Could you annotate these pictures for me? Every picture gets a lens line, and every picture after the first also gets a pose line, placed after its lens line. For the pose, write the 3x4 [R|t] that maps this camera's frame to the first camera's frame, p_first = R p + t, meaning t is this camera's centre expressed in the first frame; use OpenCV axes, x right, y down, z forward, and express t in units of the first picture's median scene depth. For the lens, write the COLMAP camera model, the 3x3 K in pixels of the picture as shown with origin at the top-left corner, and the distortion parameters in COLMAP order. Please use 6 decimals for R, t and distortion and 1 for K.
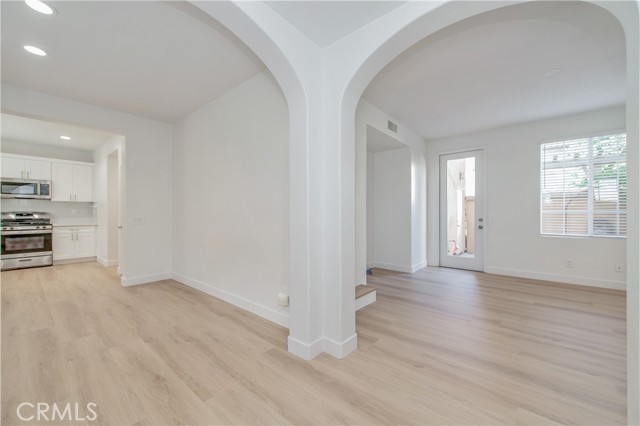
lens RADIAL K [[253.8, 0, 320.7], [0, 253.8, 214.0], [0, 0, 1]] dist [0.010969, -0.000251]
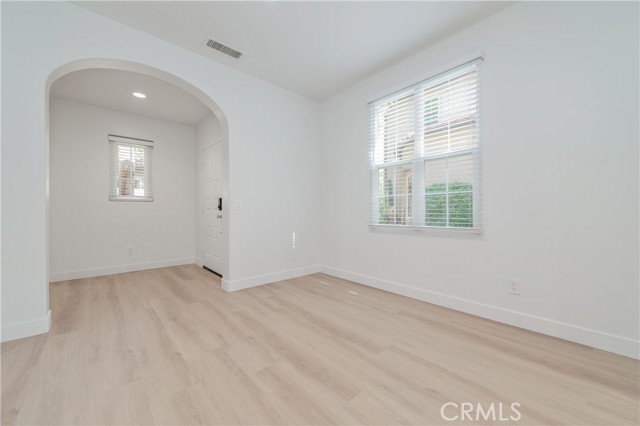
lens RADIAL K [[253.8, 0, 320.7], [0, 253.8, 214.0], [0, 0, 1]] dist [0.010969, -0.000251]
pose [[-0.989529, -0.001180, 0.144333, -0.515913], [0.000632, 0.999922, 0.012506, 0.029894], [-0.144336, 0.012466, -0.989450, 0.719162]]
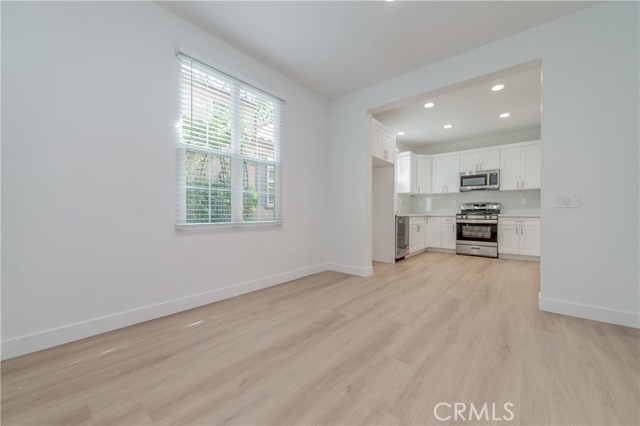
lens RADIAL K [[253.8, 0, 320.7], [0, 253.8, 214.0], [0, 0, 1]] dist [0.010969, -0.000251]
pose [[0.014655, 0.004420, -0.999883, -0.116500], [-0.008353, 0.999956, 0.004298, 0.040771], [0.999858, 0.008289, 0.014691, 0.340925]]
